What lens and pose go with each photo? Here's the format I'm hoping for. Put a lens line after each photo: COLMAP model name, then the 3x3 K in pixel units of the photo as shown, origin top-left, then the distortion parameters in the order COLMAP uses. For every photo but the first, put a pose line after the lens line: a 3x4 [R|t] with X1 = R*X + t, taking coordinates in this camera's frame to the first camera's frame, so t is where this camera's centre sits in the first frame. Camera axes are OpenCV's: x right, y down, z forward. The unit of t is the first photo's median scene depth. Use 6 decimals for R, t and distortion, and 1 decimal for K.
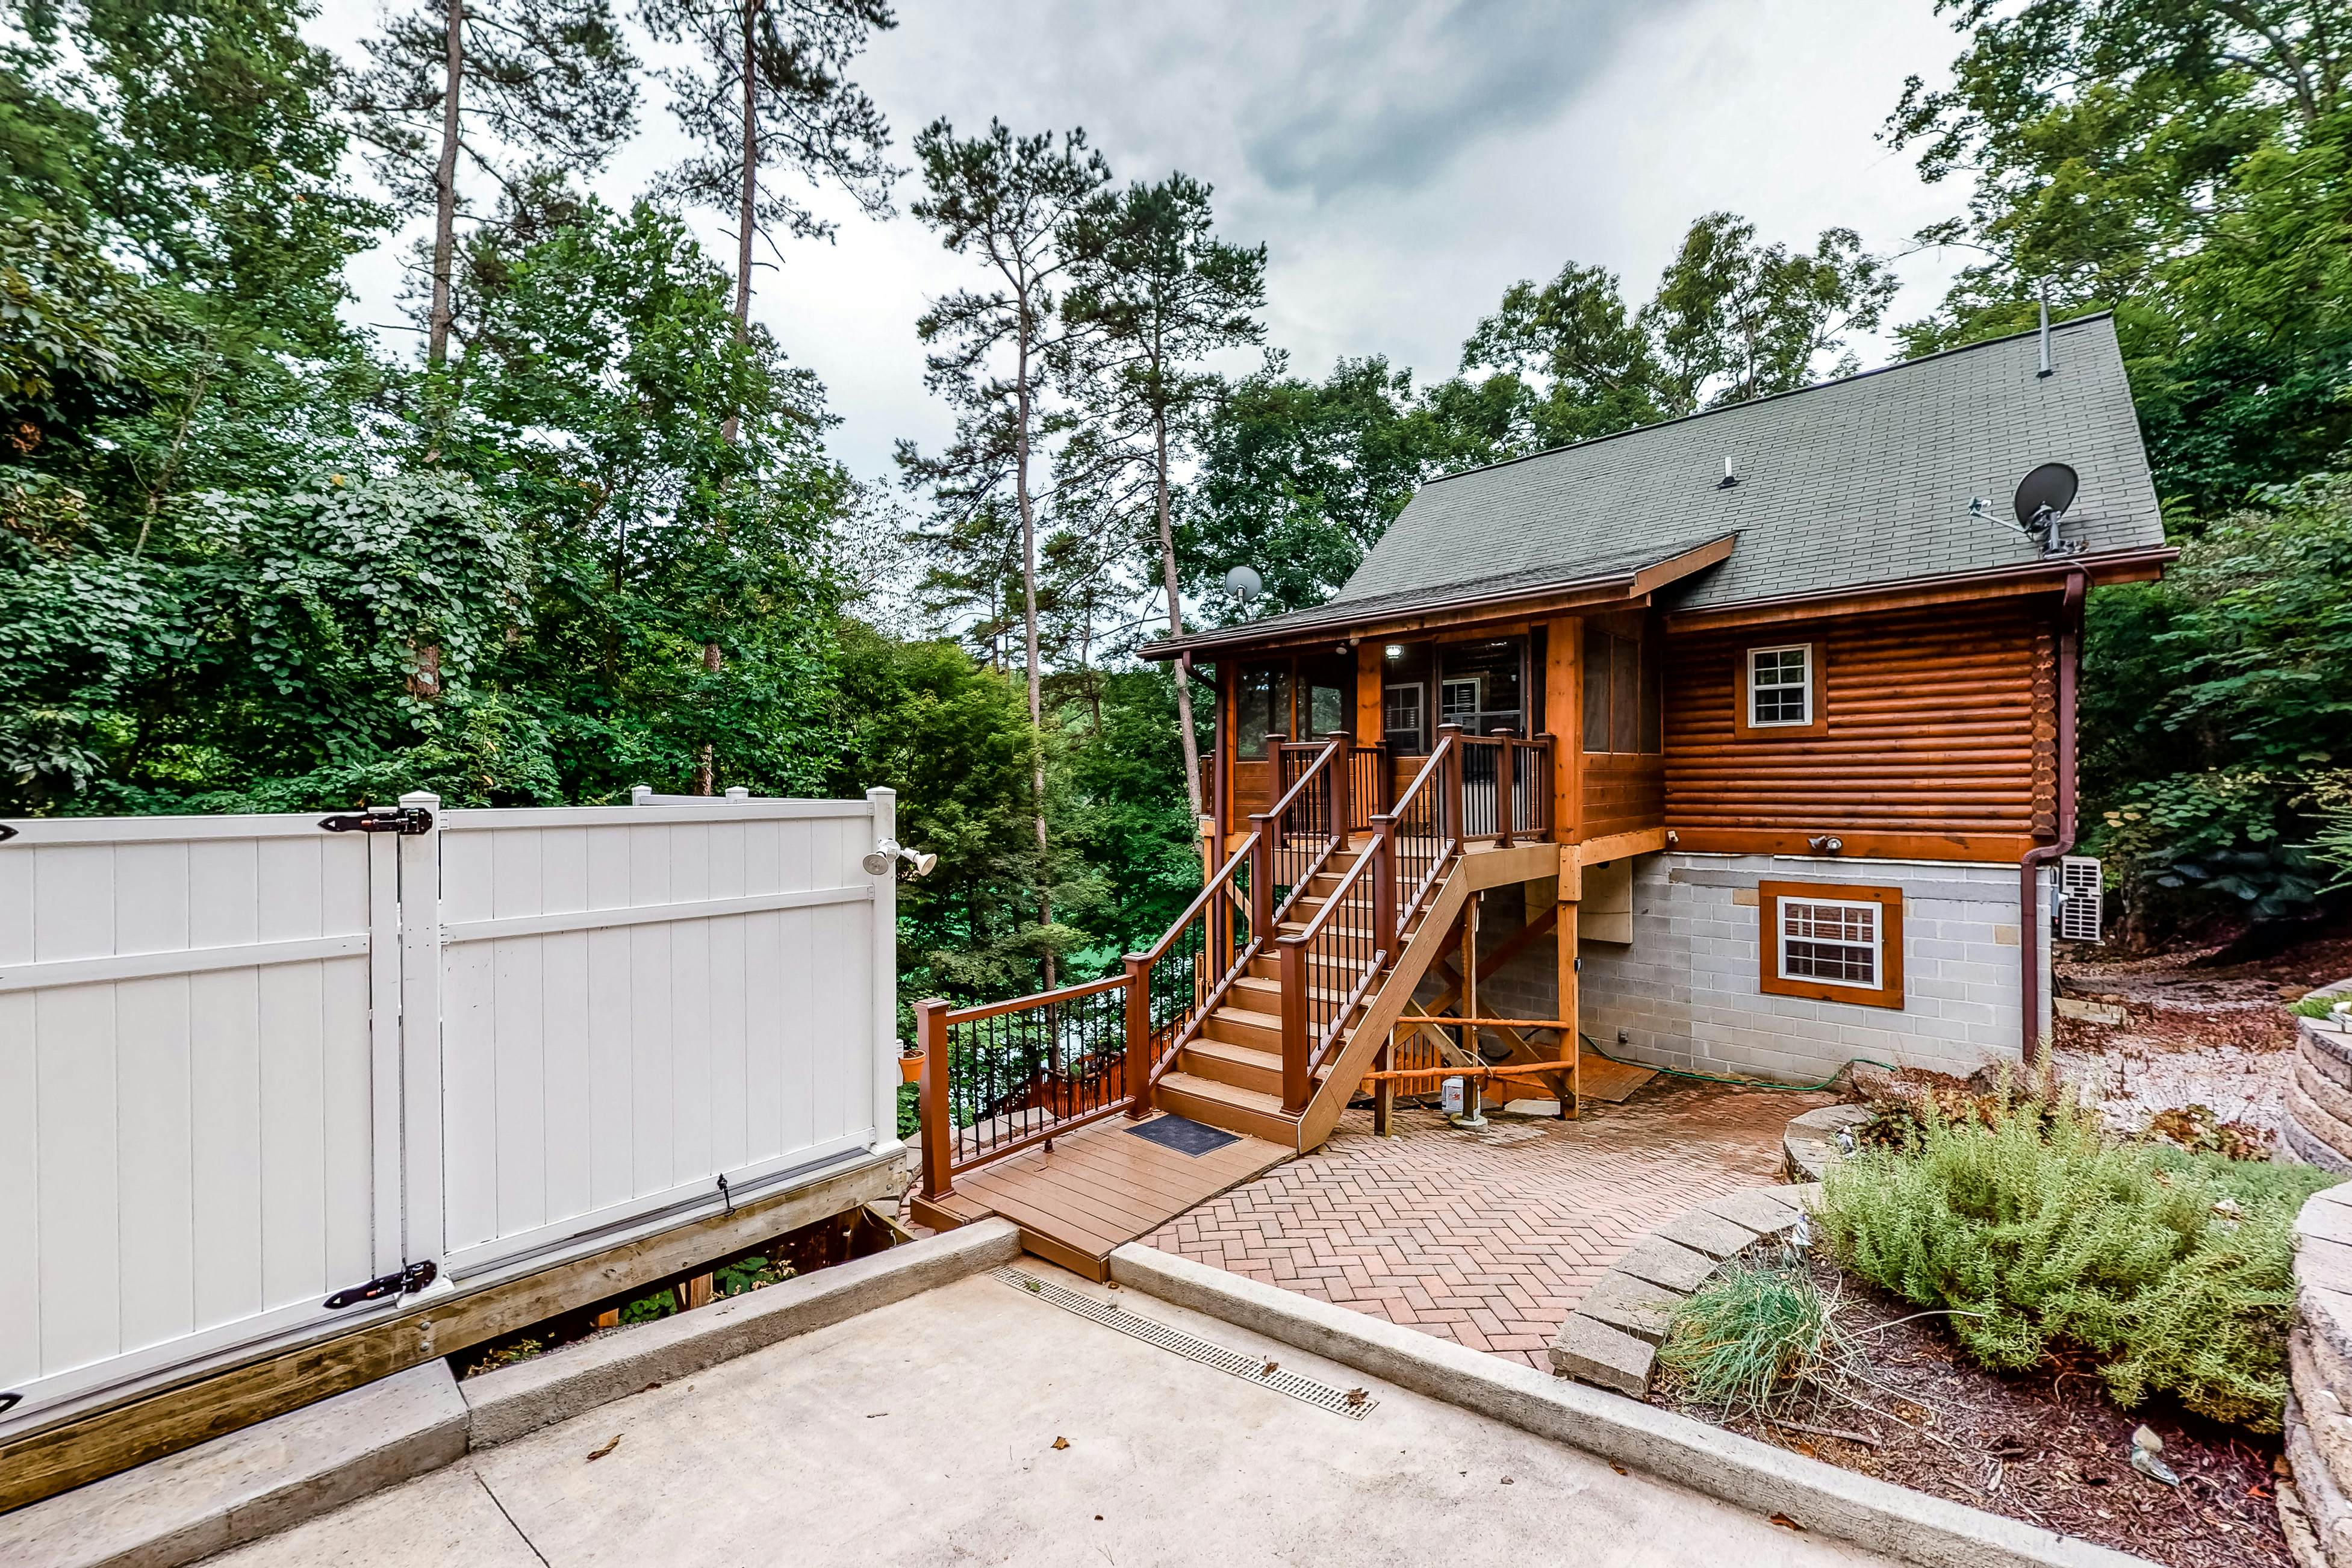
lens RADIAL K [[911.7, 0, 1180.0], [0, 911.7, 788.8], [0, 0, 1]] dist [0.000116, 0.000009]
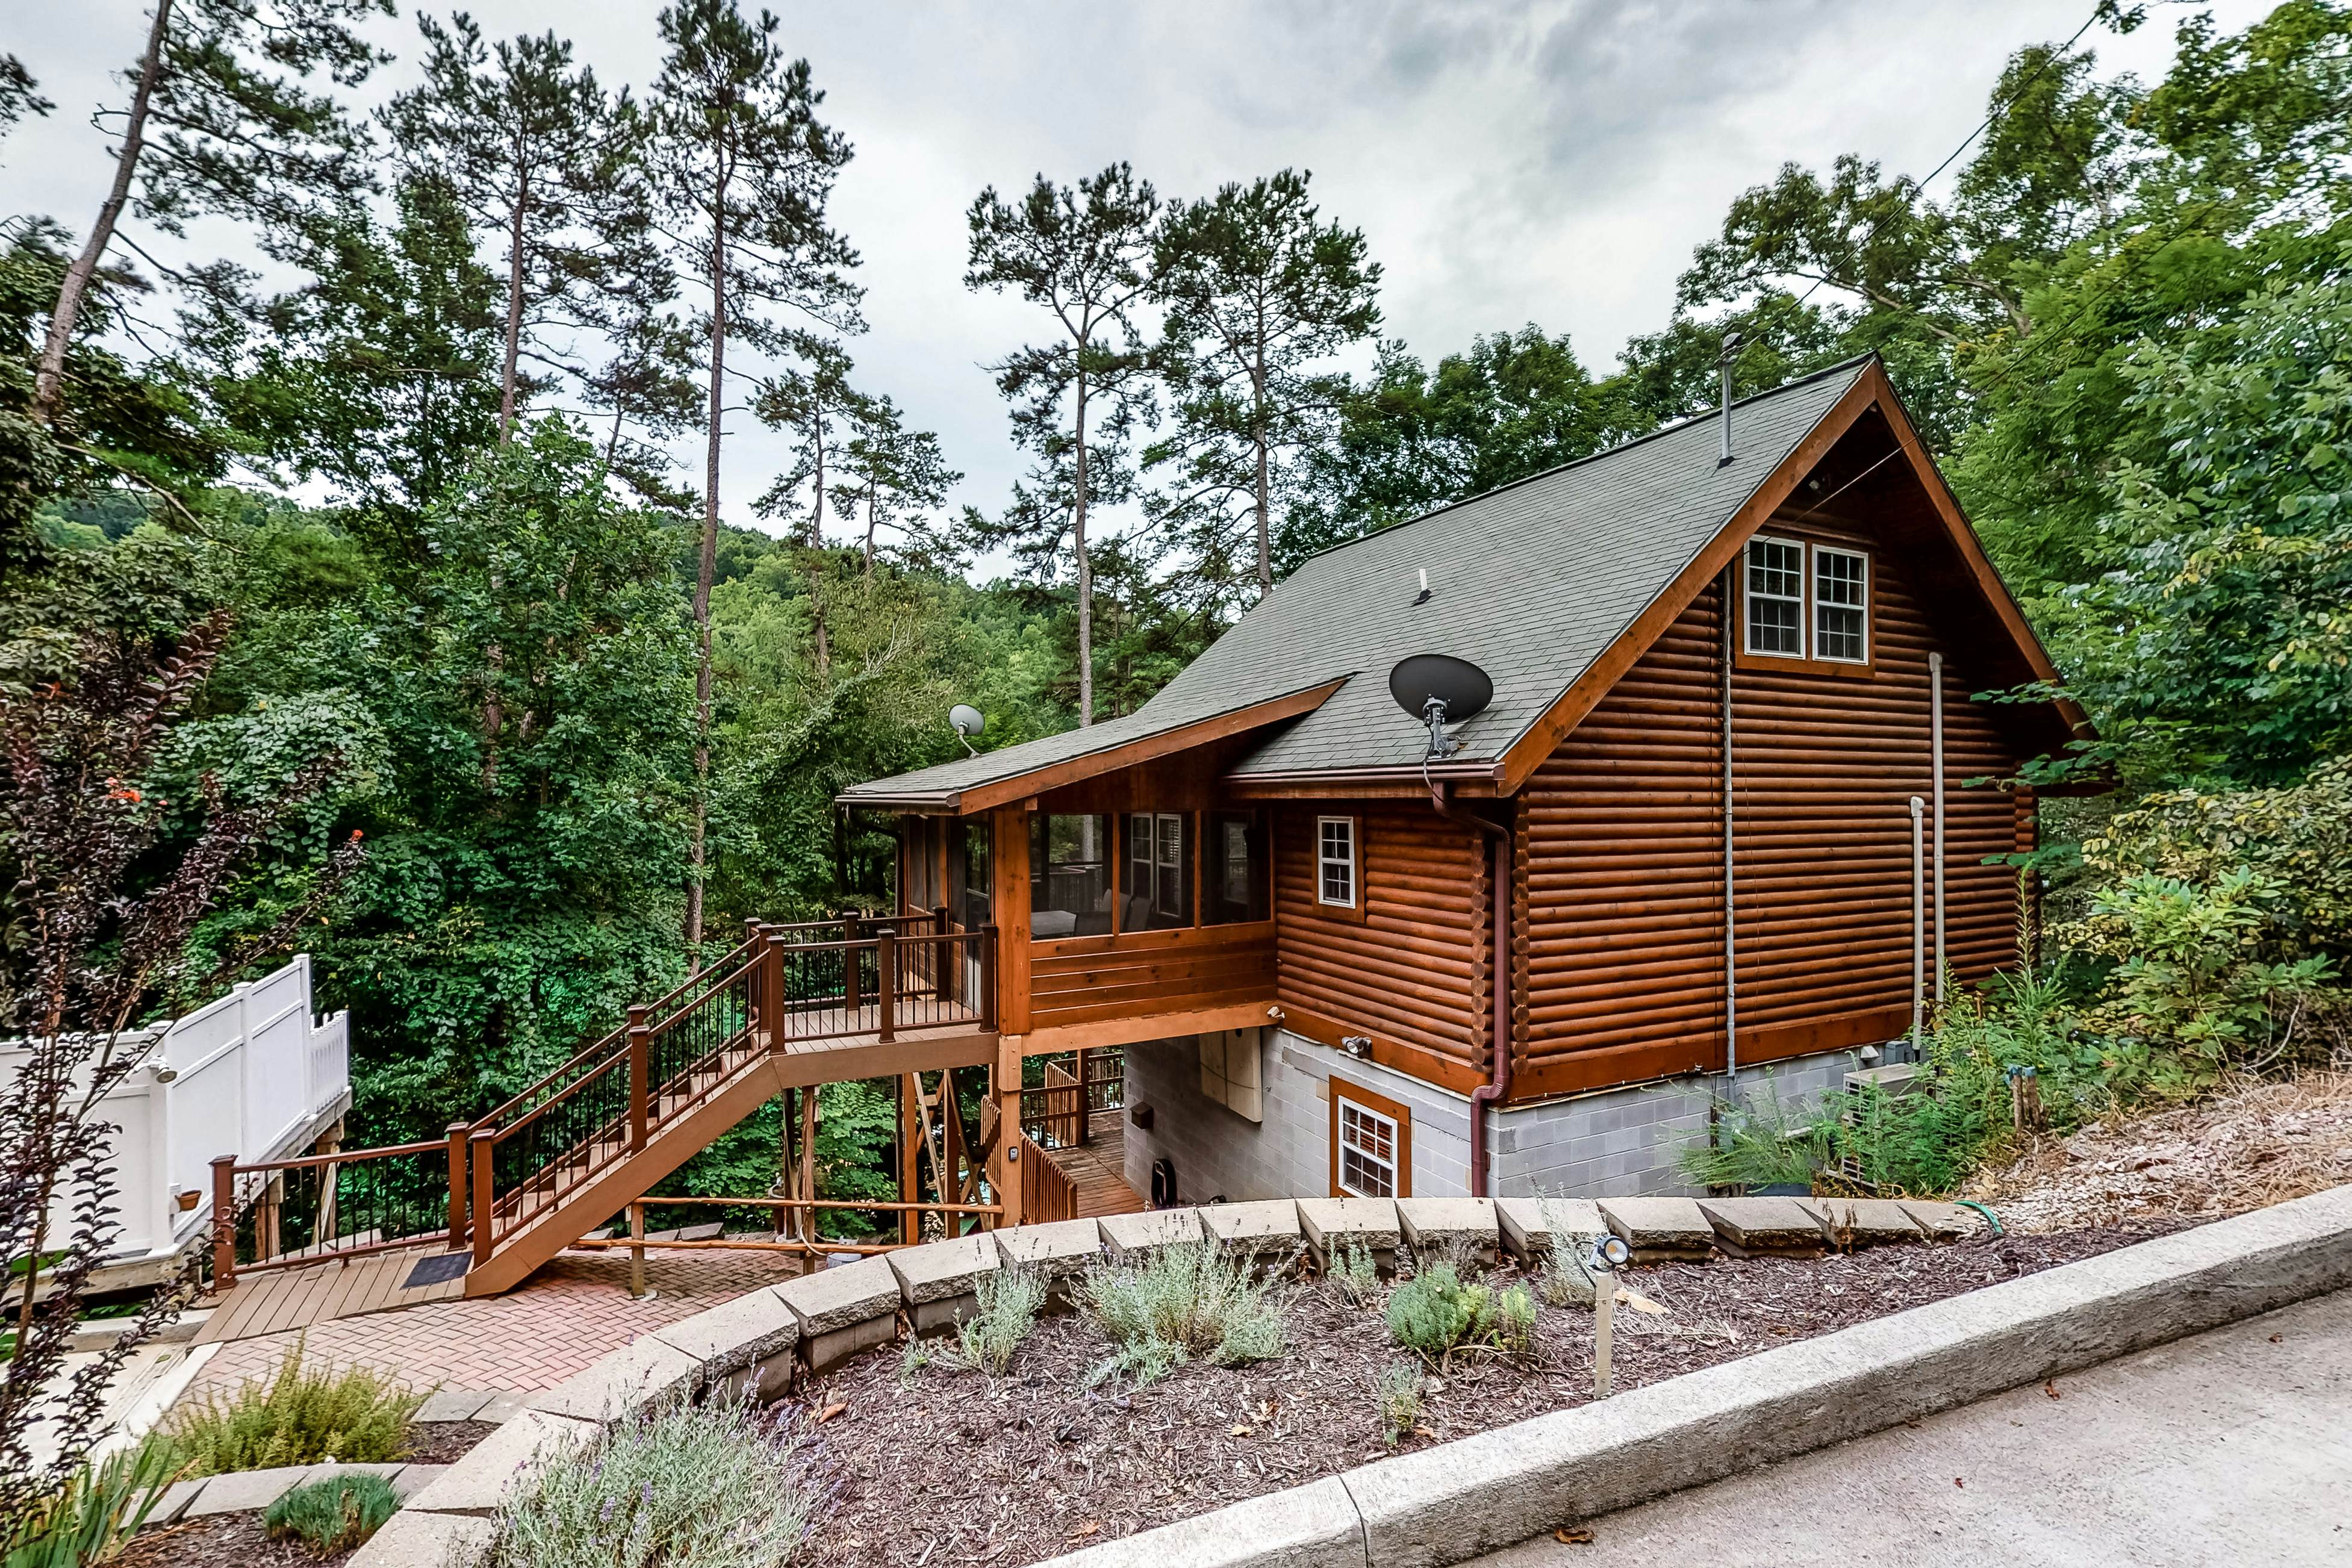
lens RADIAL K [[1059.0, 0, 1176.0], [0, 1059.0, 784.0], [0, 0, 1]] dist [0.005025, 0.000502]
pose [[0.930005, 0.001392, -0.367544, 0.323211], [-0.002528, 0.999993, -0.002609, -0.066901], [0.367538, 0.003355, 0.930002, -0.008845]]
